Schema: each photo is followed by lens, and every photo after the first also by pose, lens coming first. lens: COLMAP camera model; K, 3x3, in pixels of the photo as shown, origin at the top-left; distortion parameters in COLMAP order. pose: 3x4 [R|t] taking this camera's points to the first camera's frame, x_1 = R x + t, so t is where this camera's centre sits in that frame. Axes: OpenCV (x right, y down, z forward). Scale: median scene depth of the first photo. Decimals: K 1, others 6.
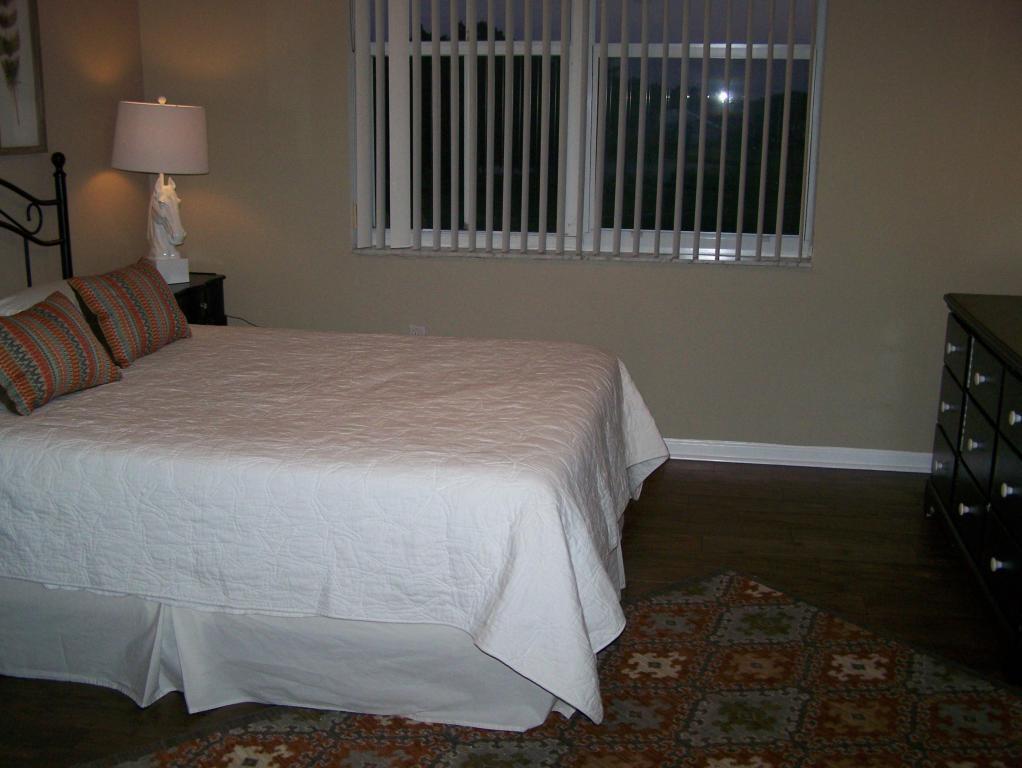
lens RADIAL K [[1142.8, 0, 507.5], [0, 1142.8, 400.5], [0, 0, 1]] dist [-0.182188, 0.269034]
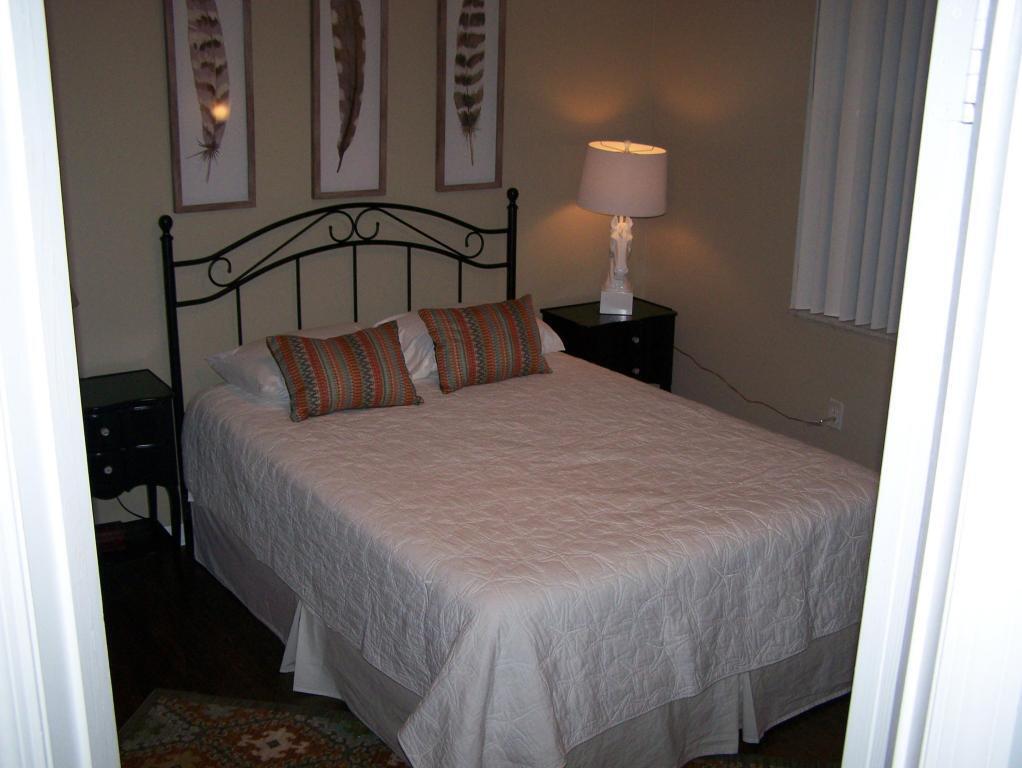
lens RADIAL K [[1142.8, 0, 507.5], [0, 1142.8, 400.5], [0, 0, 1]] dist [-0.182188, 0.269034]
pose [[0.717176, 0.213997, -0.663222, 0.575748], [-0.188903, 0.975751, 0.110567, -0.192917], [0.670801, 0.045989, 0.740210, 0.199238]]
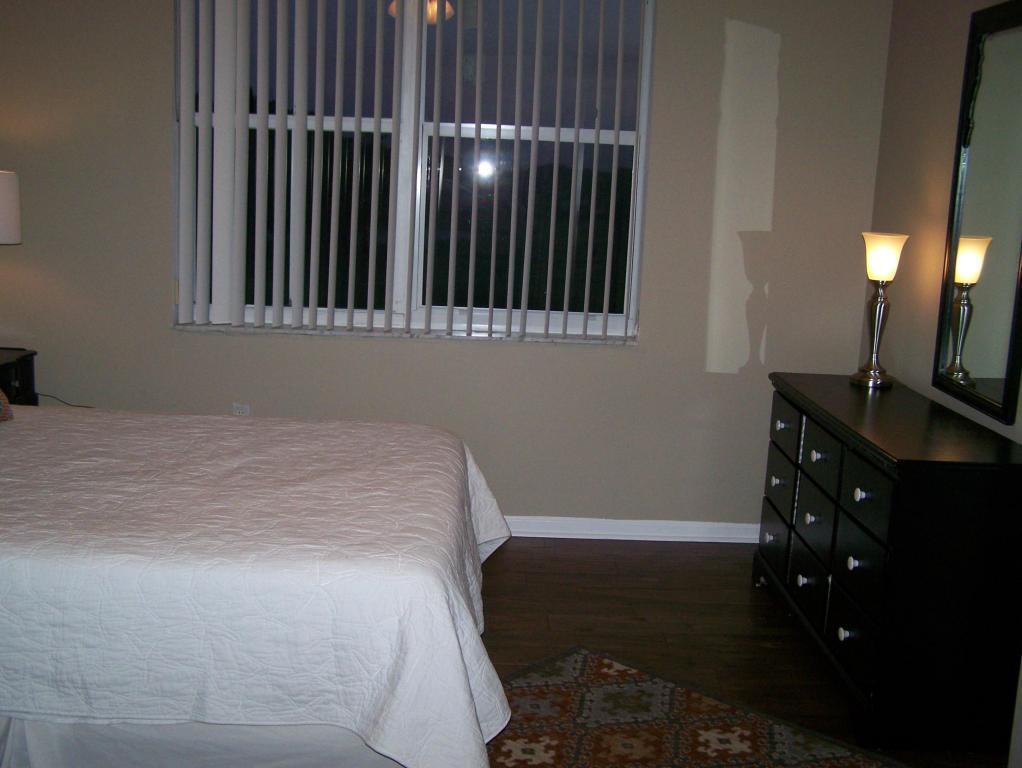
lens RADIAL K [[1142.8, 0, 507.5], [0, 1142.8, 400.5], [0, 0, 1]] dist [-0.182188, 0.269034]
pose [[0.979613, -0.003543, 0.200865, -0.084411], [0.015121, 0.998308, -0.056140, -0.018202], [-0.200326, 0.058033, 0.978009, 0.018247]]
